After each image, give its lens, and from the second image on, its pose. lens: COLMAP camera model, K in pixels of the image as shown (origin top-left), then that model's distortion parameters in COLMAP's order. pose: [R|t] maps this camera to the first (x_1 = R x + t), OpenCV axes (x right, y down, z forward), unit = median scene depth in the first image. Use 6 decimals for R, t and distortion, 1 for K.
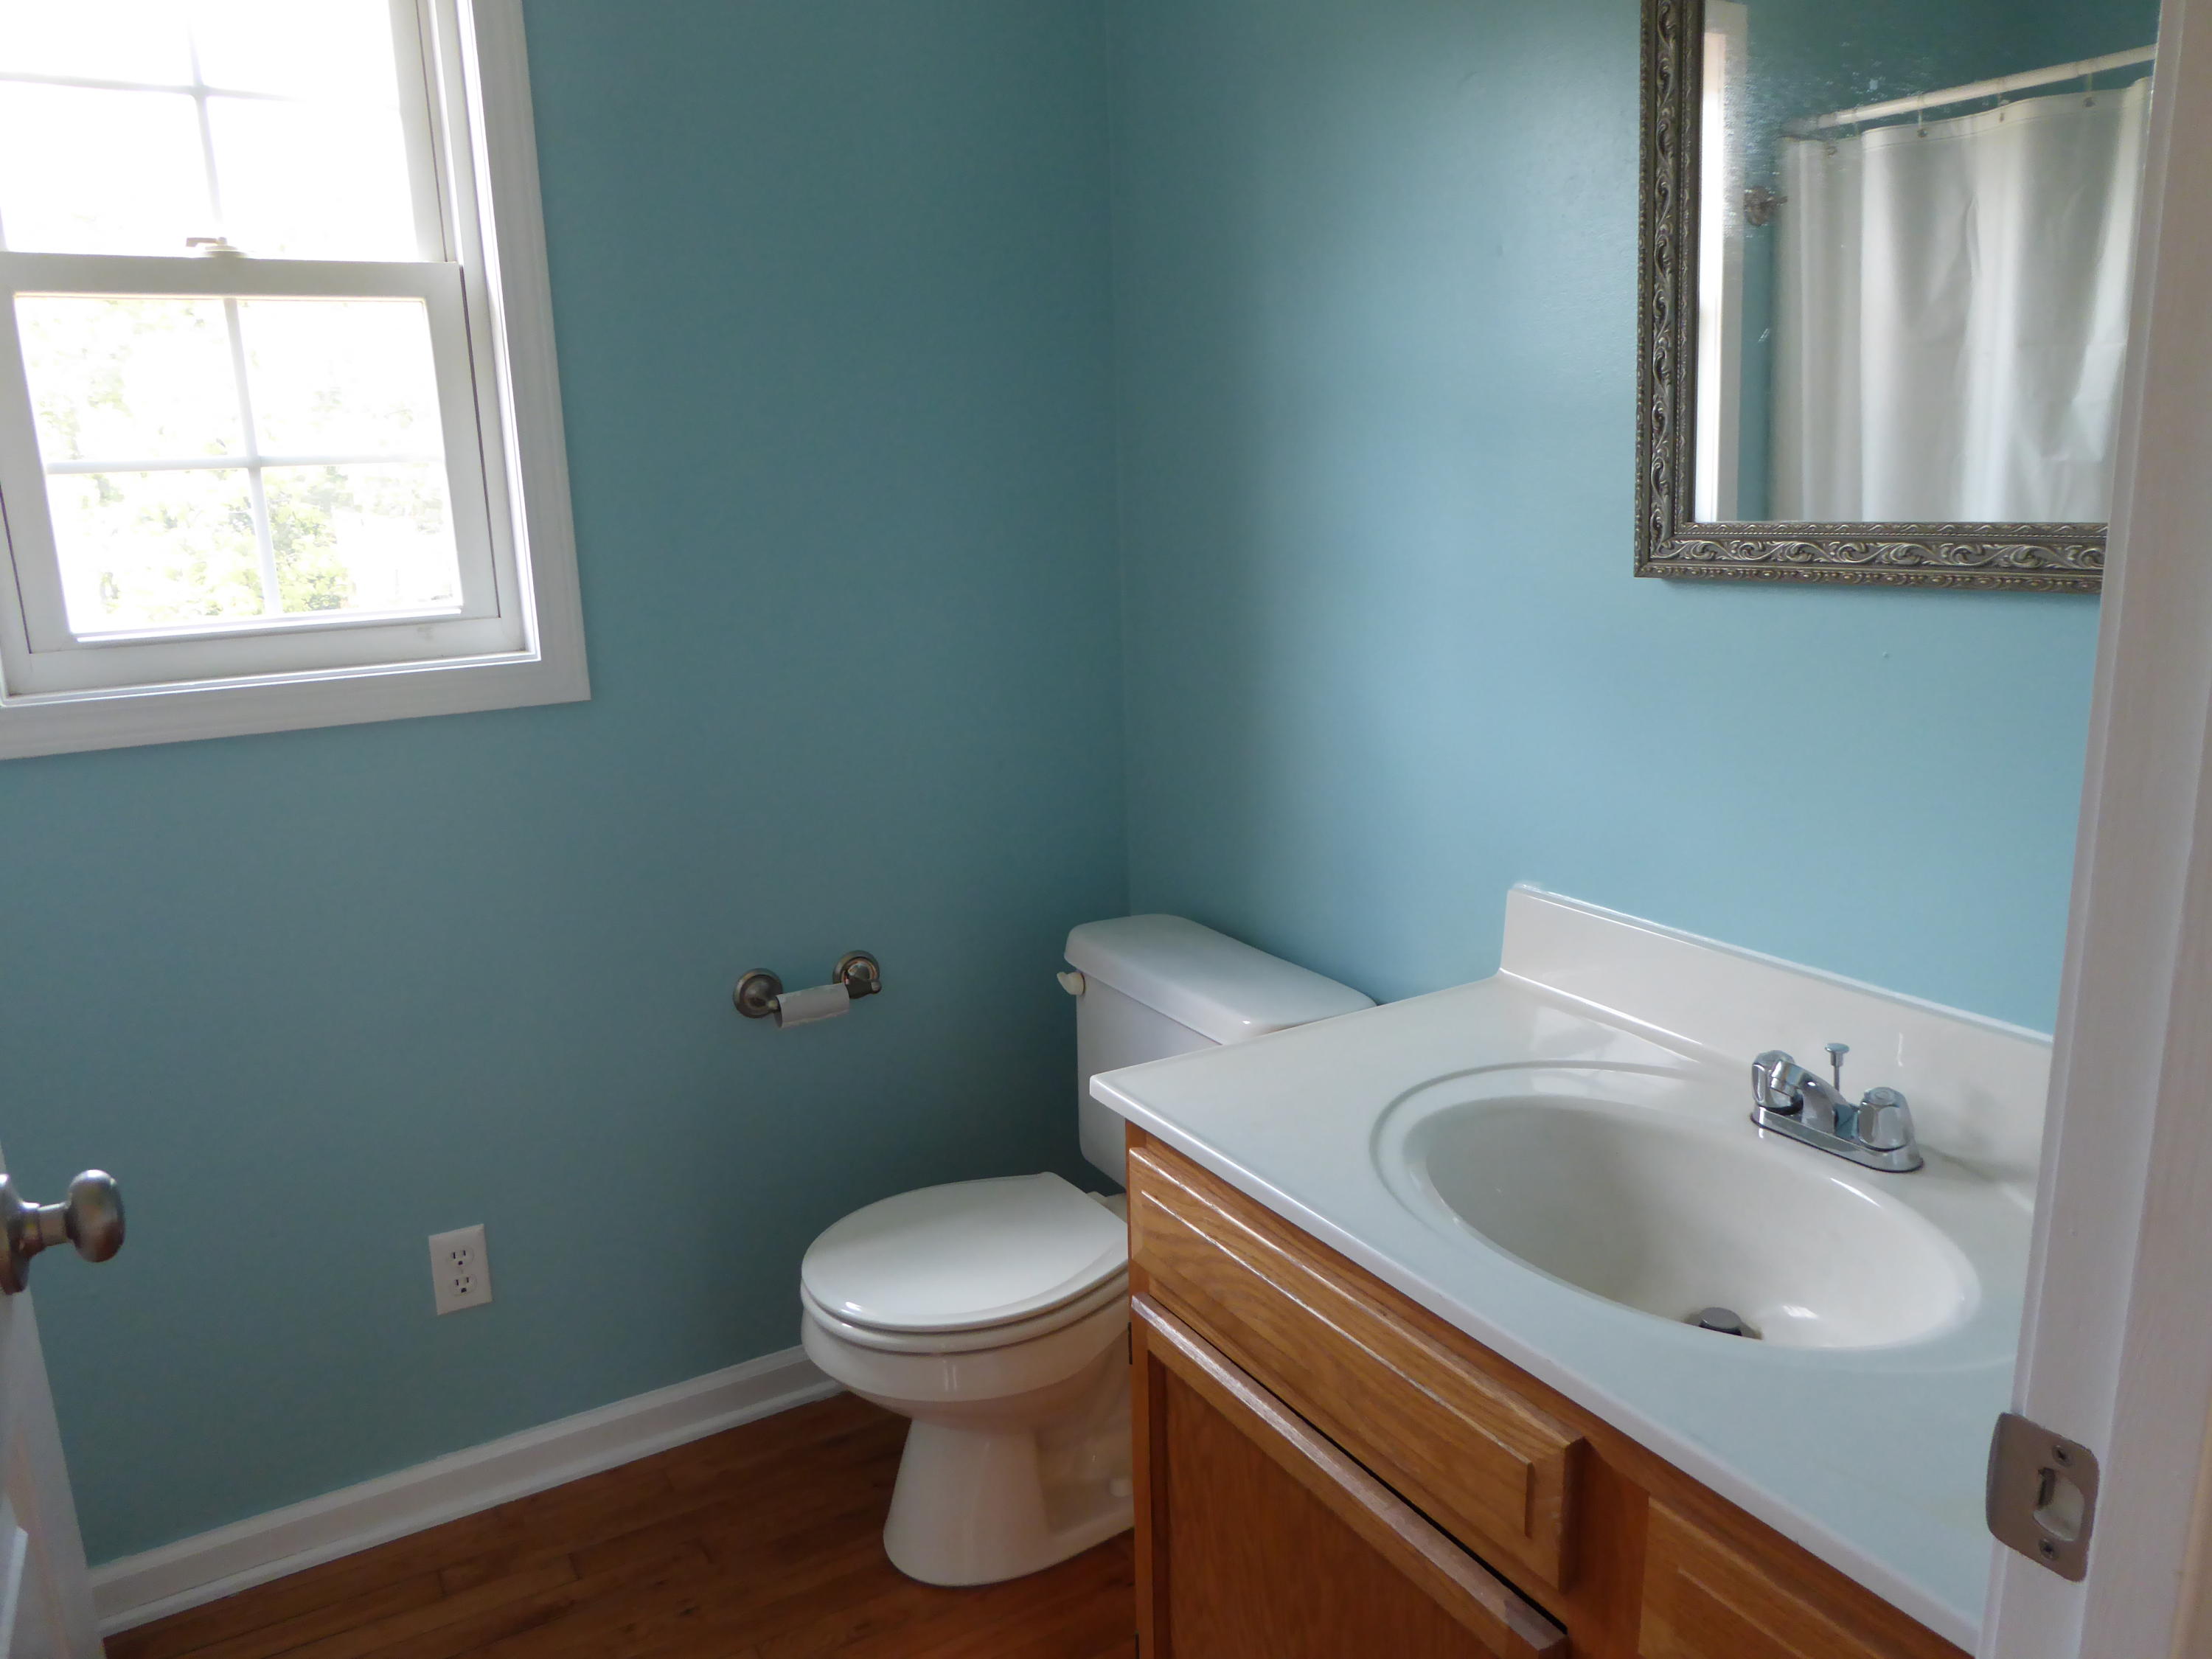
lens RADIAL K [[1573.3, 0, 1106.0], [0, 1573.3, 829.5], [0, 0, 1]] dist [-0.062697, 0.044085]
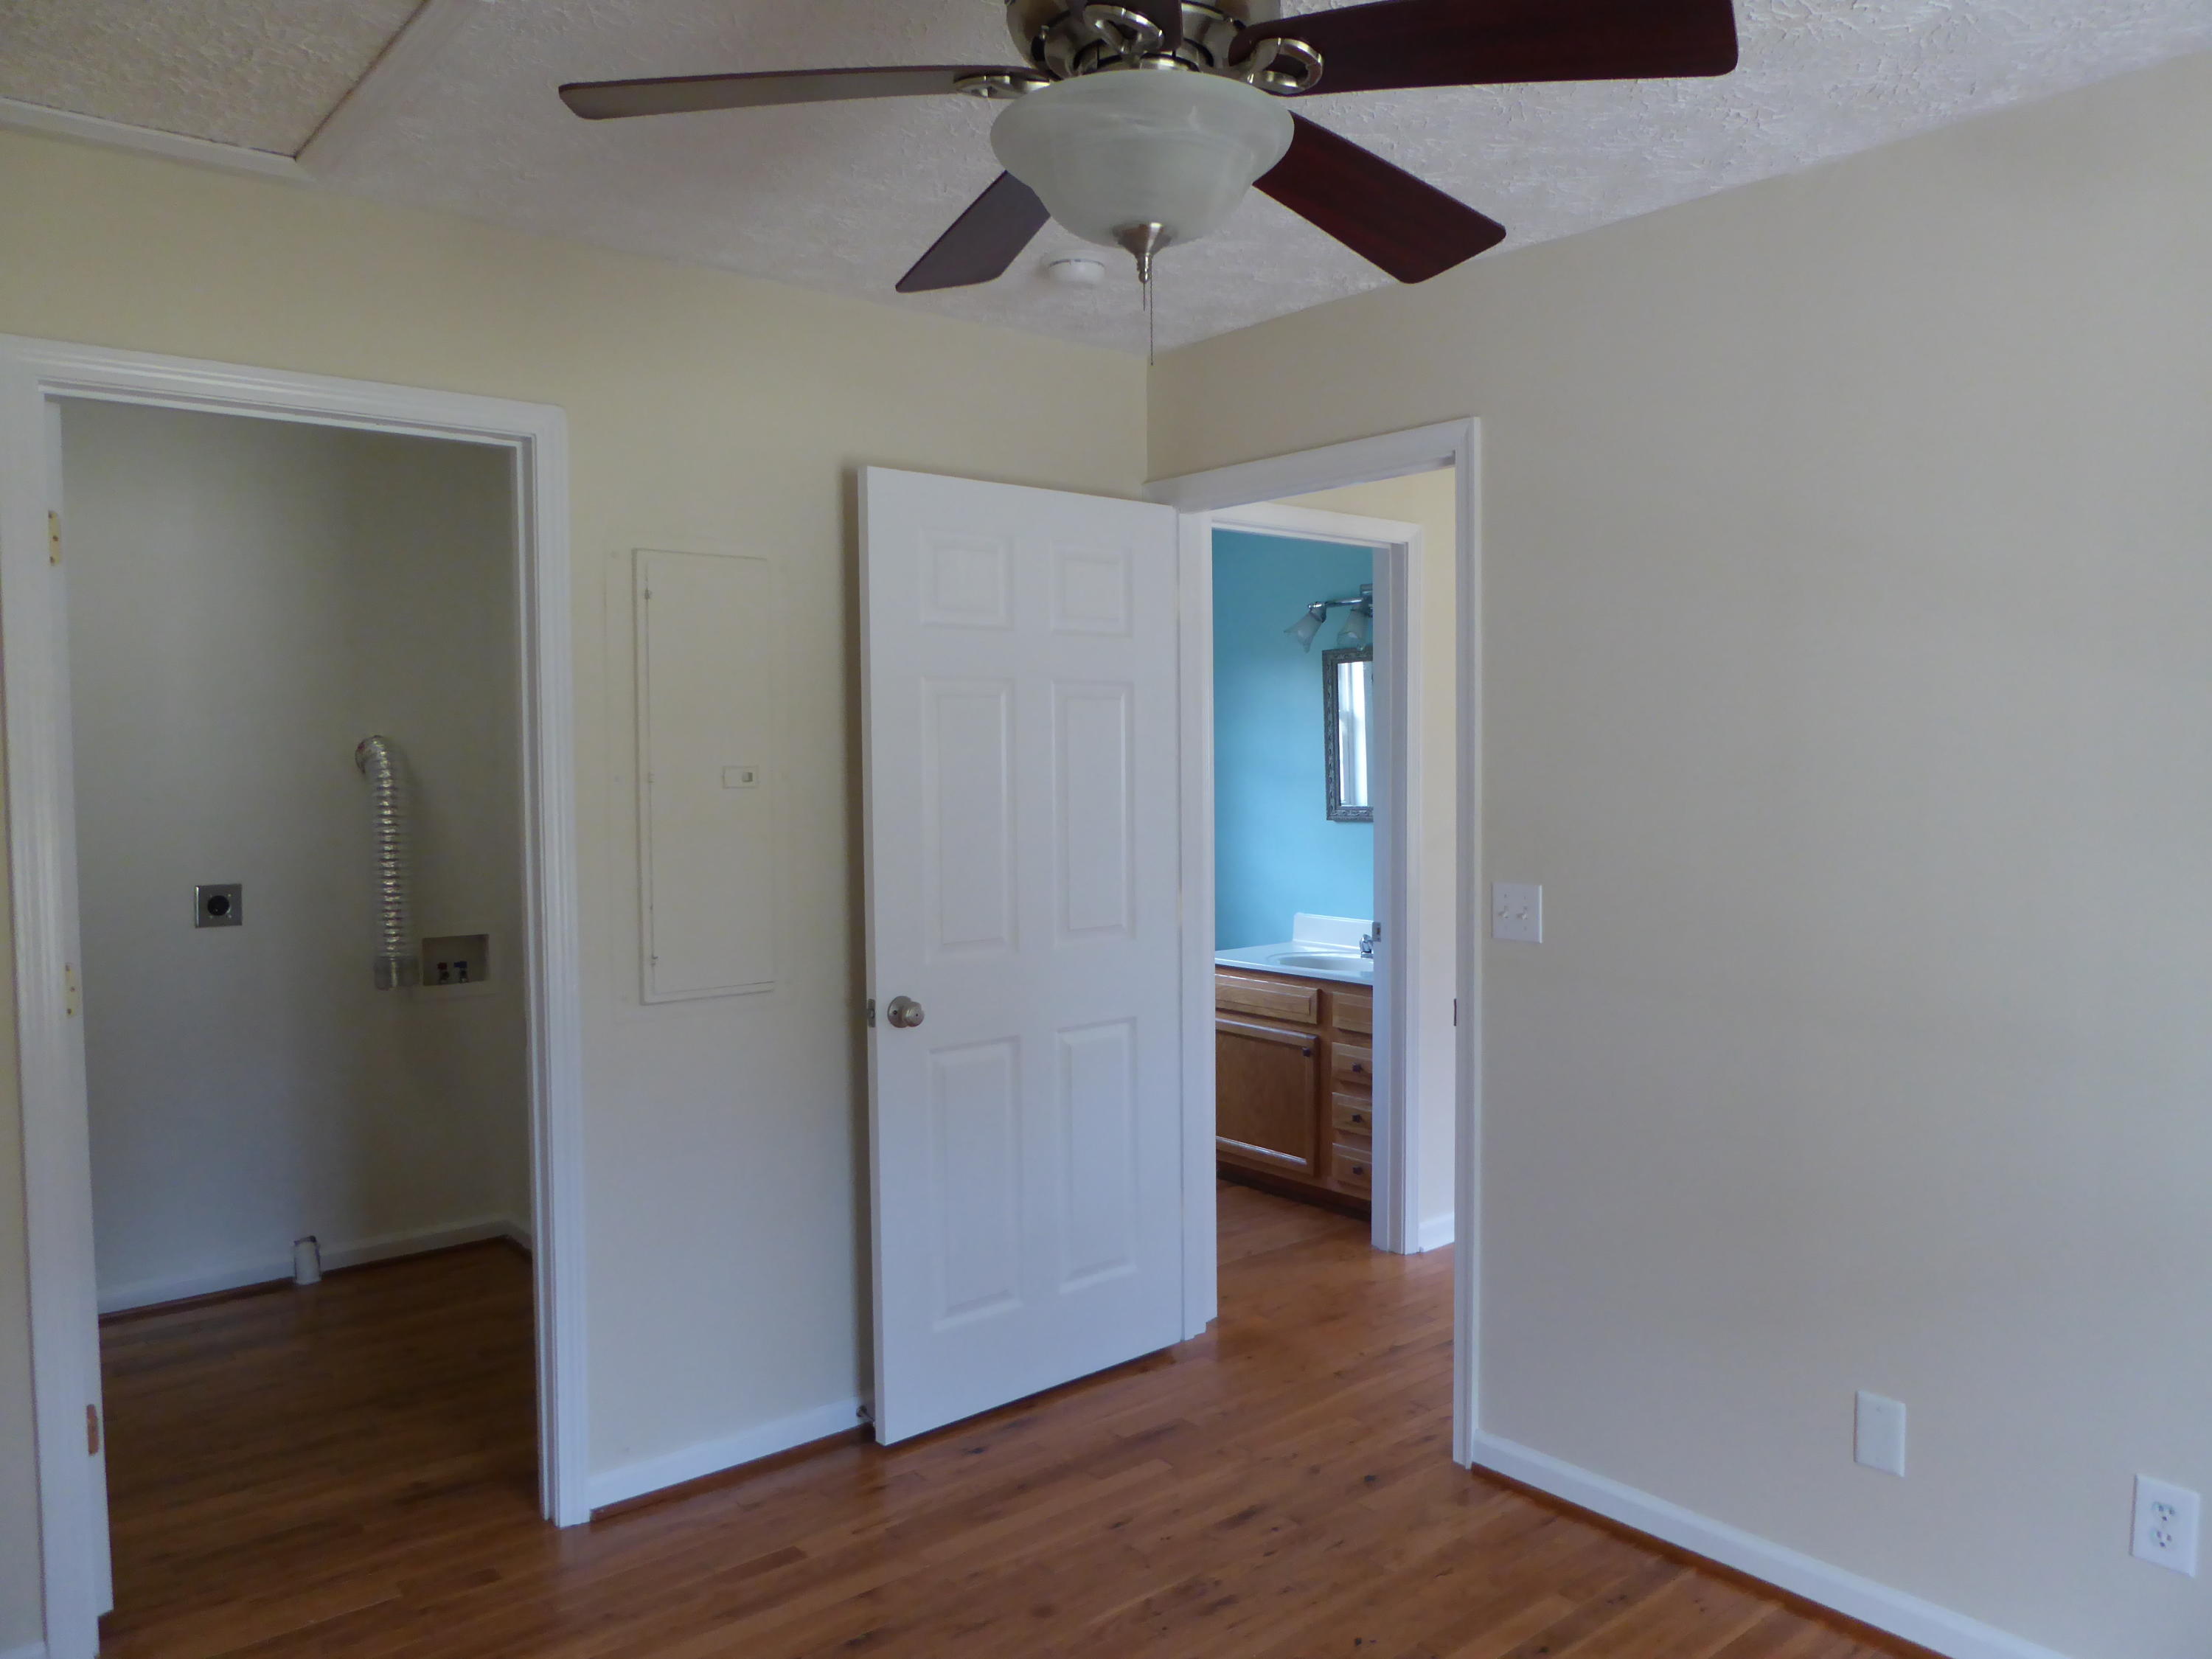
lens RADIAL K [[1581.2, 0, 1114.5], [0, 1581.2, 818.7], [0, 0, 1]] dist [-0.029452, -0.000915]
pose [[0.986205, 0.012328, 0.165070, -0.815800], [0.016726, 0.984697, -0.173472, 0.500822], [-0.164683, 0.173840, 0.970906, -2.687769]]
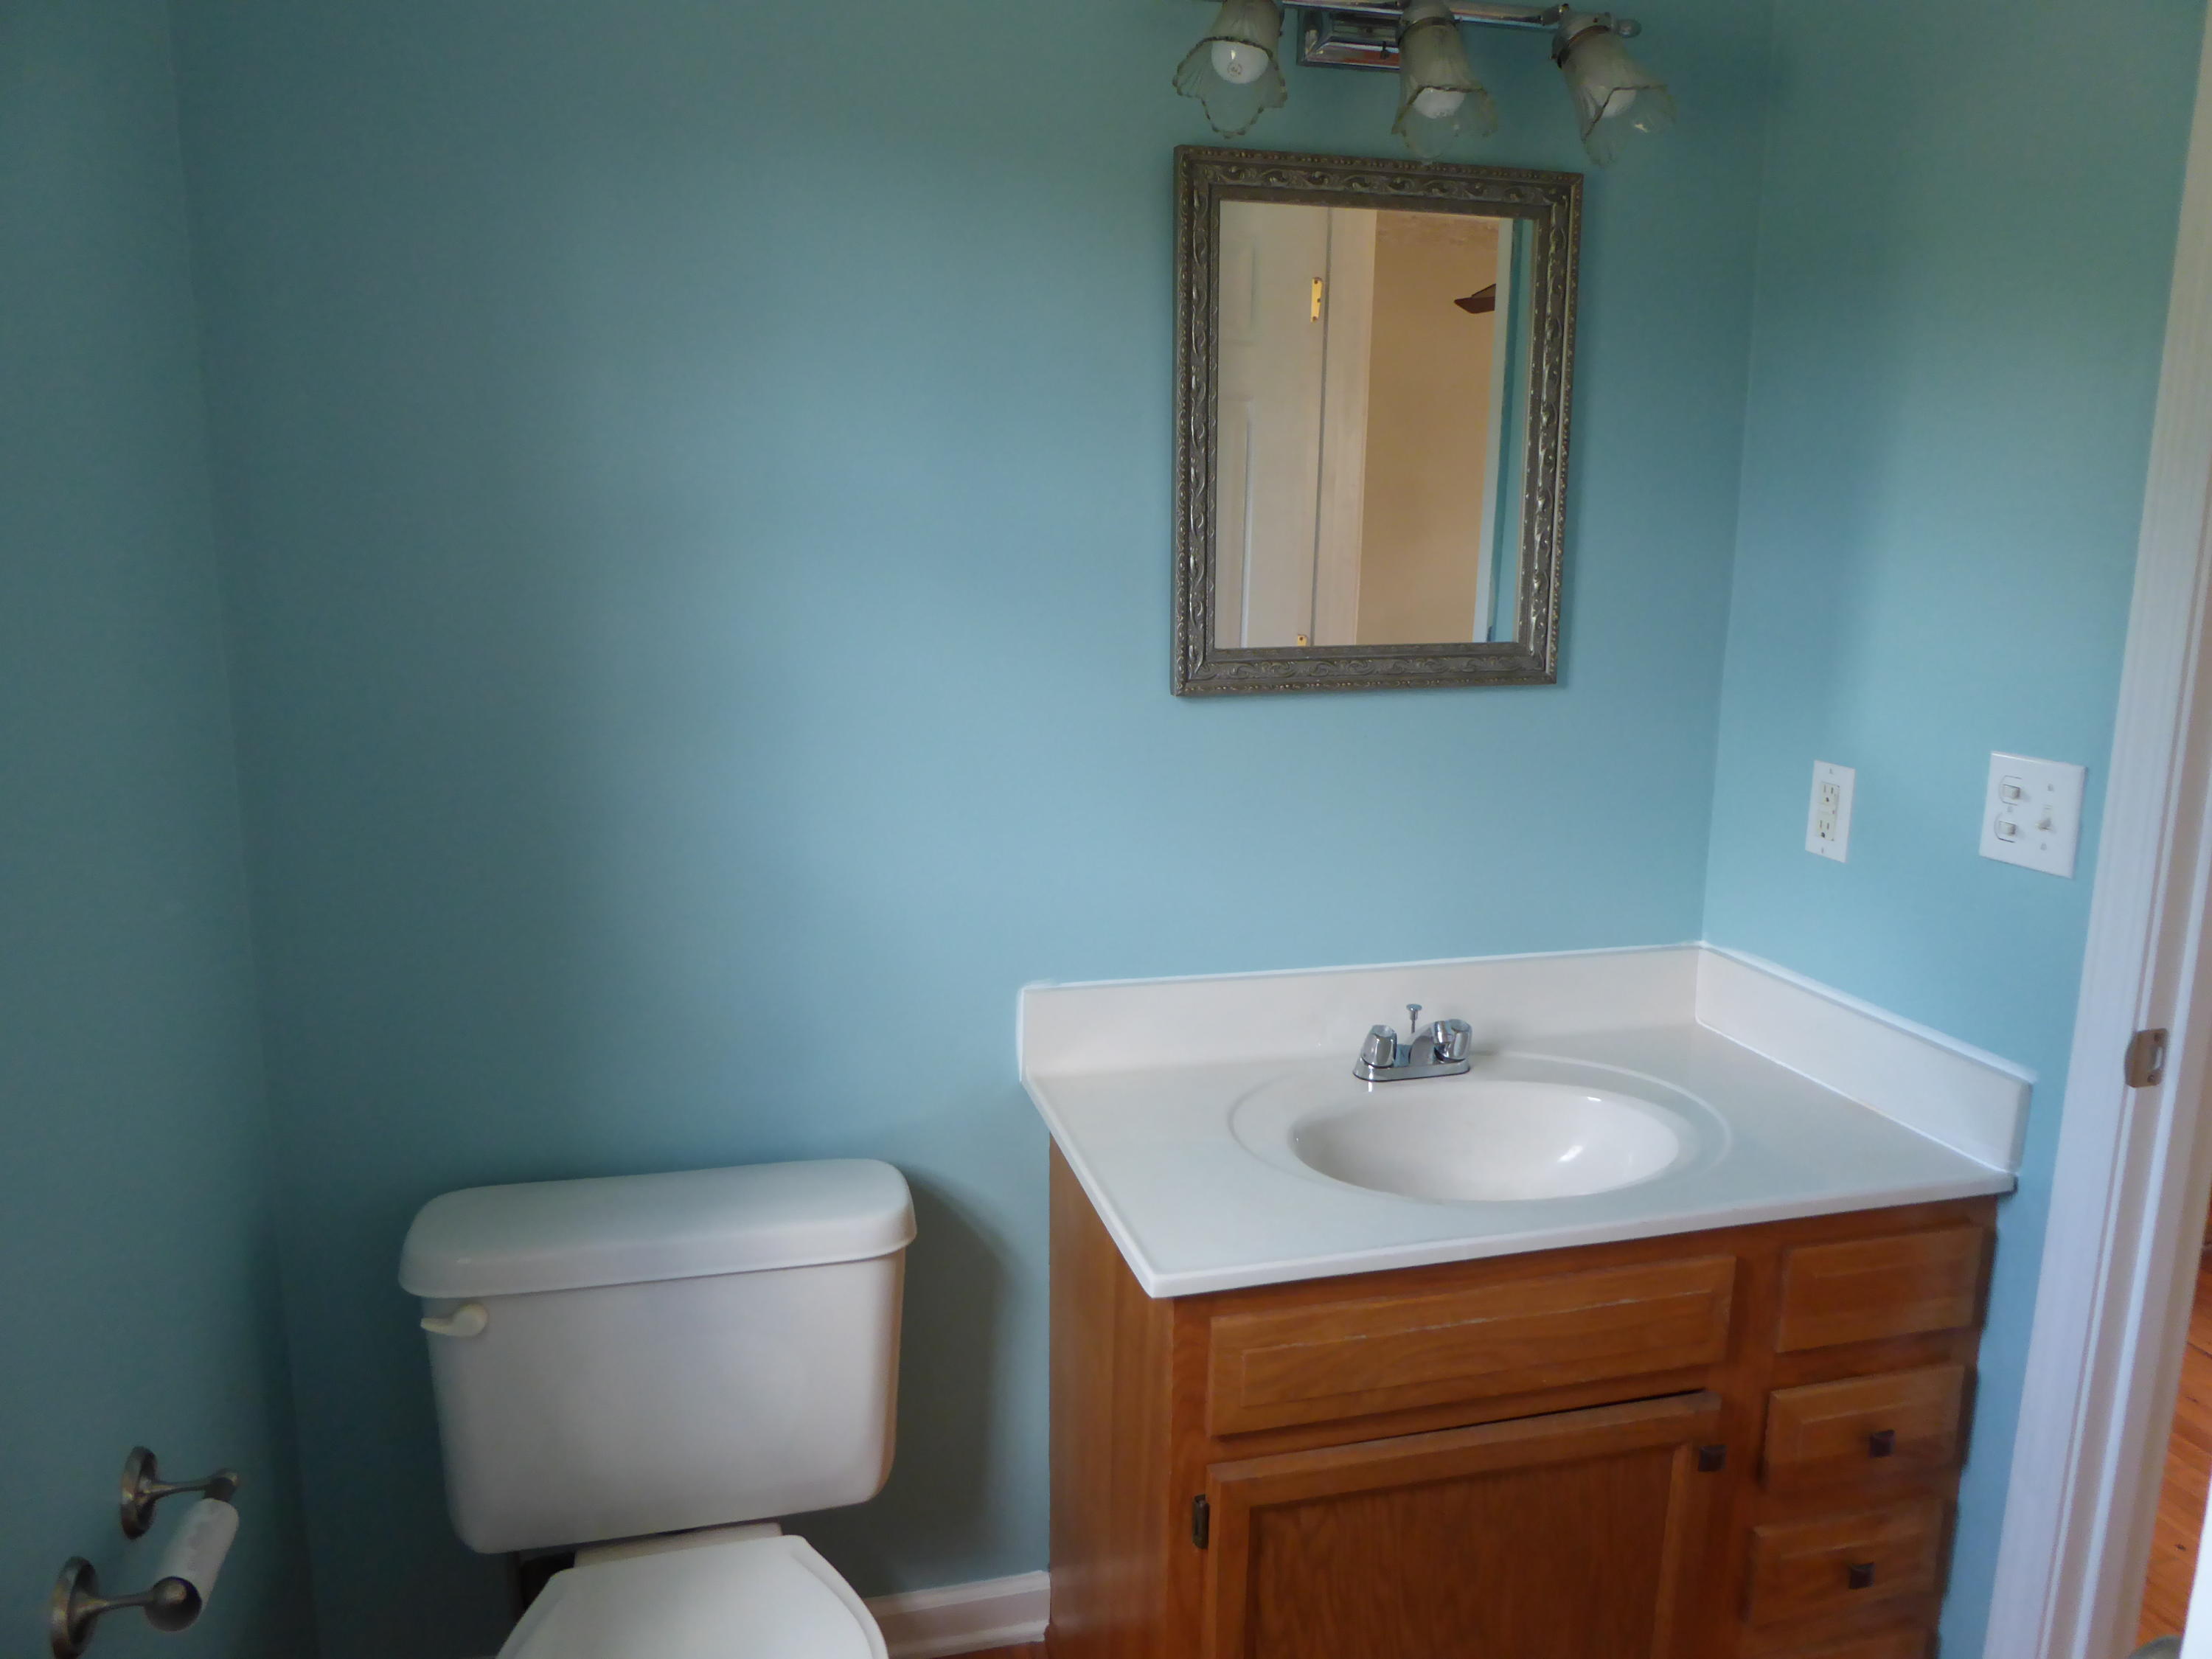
lens RADIAL K [[1581.2, 0, 1114.5], [0, 1581.2, 818.7], [0, 0, 1]] dist [-0.029452, -0.000915]
pose [[0.252298, -0.157940, 0.954673, -0.890499], [0.188815, 0.975661, 0.111513, -0.225053], [-0.949049, 0.152122, 0.275979, 0.745314]]
